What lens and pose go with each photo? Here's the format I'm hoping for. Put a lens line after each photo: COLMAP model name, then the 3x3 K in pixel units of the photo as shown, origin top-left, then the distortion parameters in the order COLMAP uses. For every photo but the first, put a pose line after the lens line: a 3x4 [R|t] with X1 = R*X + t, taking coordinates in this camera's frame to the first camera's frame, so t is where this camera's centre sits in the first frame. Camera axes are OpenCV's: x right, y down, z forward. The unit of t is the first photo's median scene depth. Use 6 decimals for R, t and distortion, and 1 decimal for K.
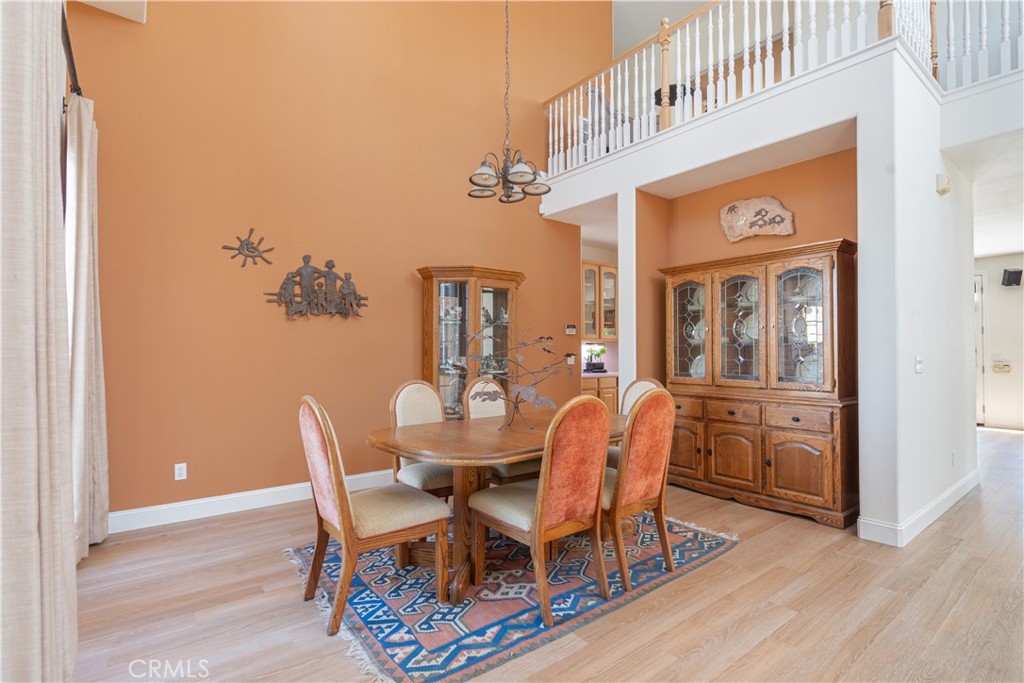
lens RADIAL K [[513.3, 0, 511.2], [0, 513.3, 317.8], [0, 0, 1]] dist [-0.001597, -0.000345]
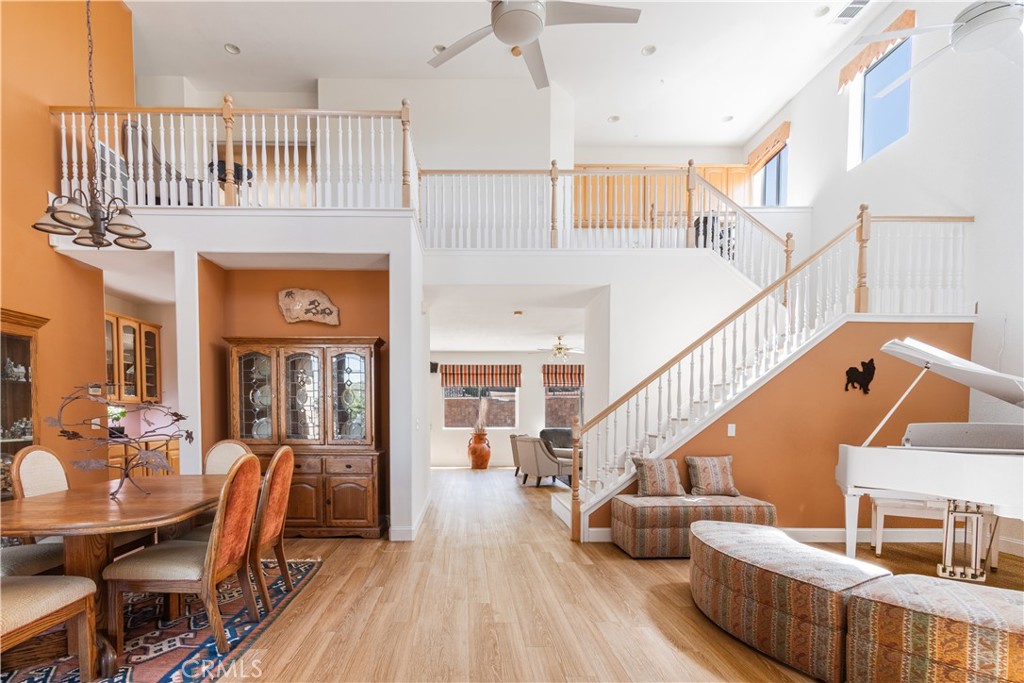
lens RADIAL K [[467.3, 0, 506.7], [0, 467.3, 356.2], [0, 0, 1]] dist [0.004351, 0.000501]
pose [[0.587669, 0.106337, 0.802083, -0.219296], [-0.059725, 0.994323, -0.088065, -0.008358], [-0.806894, 0.003849, 0.590684, -0.070937]]
